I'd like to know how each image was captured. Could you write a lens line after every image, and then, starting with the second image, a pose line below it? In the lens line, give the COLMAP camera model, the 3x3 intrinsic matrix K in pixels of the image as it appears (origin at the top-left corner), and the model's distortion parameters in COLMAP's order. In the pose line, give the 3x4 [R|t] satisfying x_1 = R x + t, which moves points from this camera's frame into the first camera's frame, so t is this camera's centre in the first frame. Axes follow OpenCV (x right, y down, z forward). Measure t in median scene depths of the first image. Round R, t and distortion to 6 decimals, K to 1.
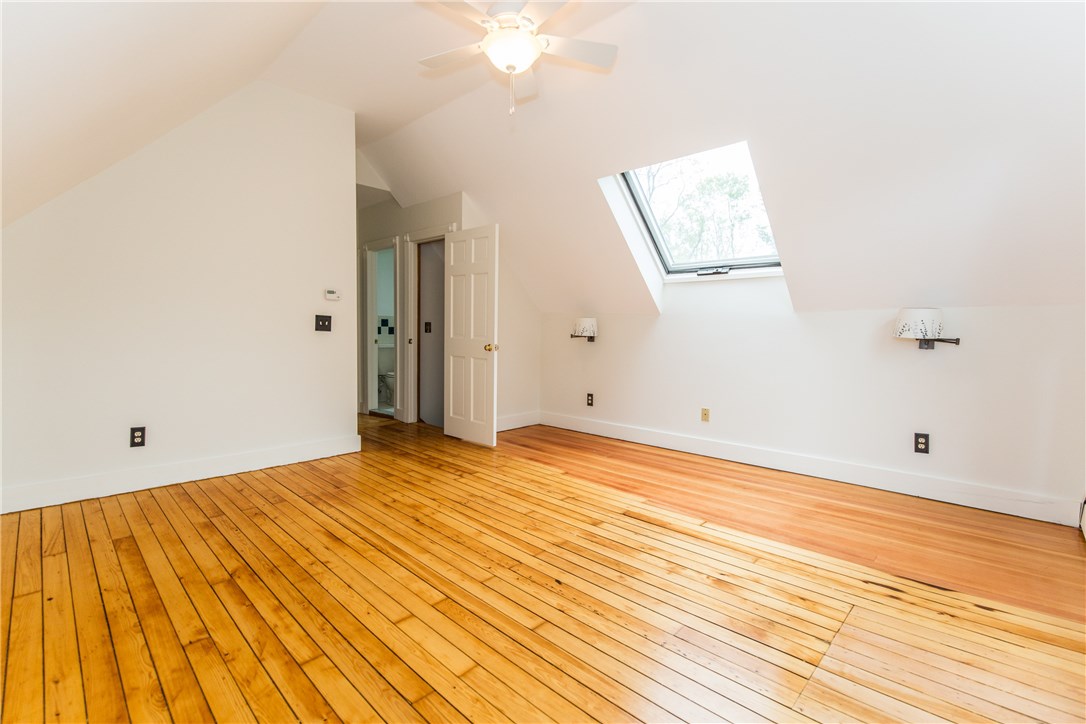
lens RADIAL K [[480.0, 0, 545.7], [0, 480.0, 355.2], [0, 0, 1]] dist [0.002849, 0.000247]
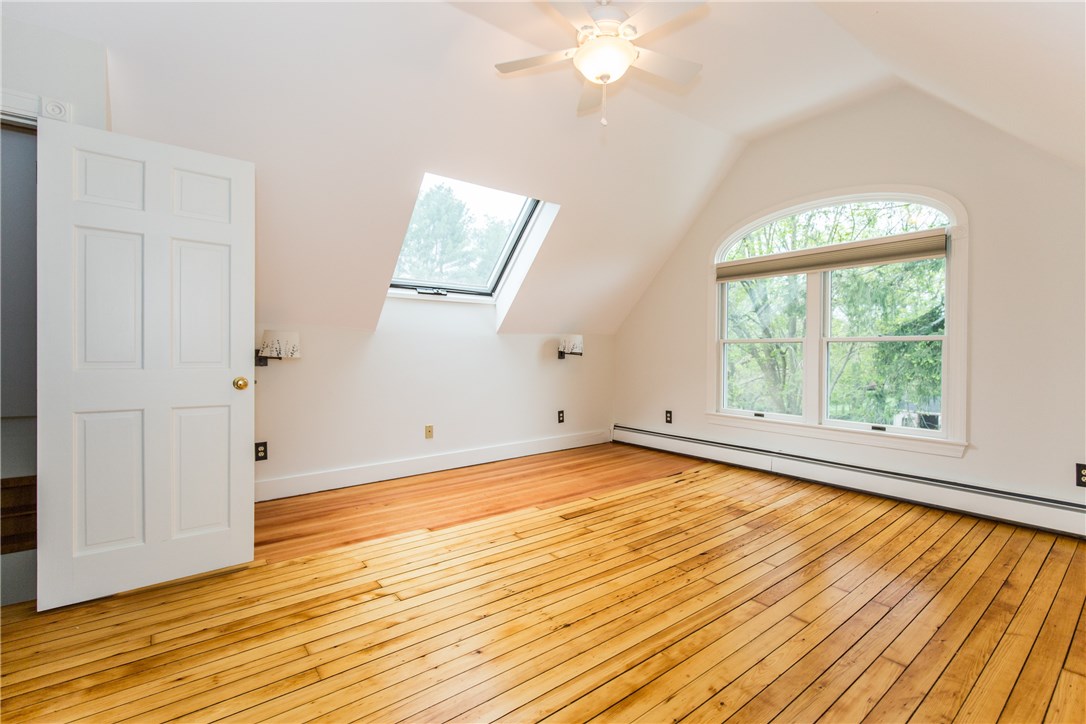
lens RADIAL K [[480.0, 0, 545.7], [0, 480.0, 355.2], [0, 0, 1]] dist [0.002849, 0.000247]
pose [[0.156310, -0.022112, 0.987460, -0.853242], [0.052500, 0.998522, 0.014049, -0.052622], [-0.986312, 0.049646, 0.157240, 0.808195]]
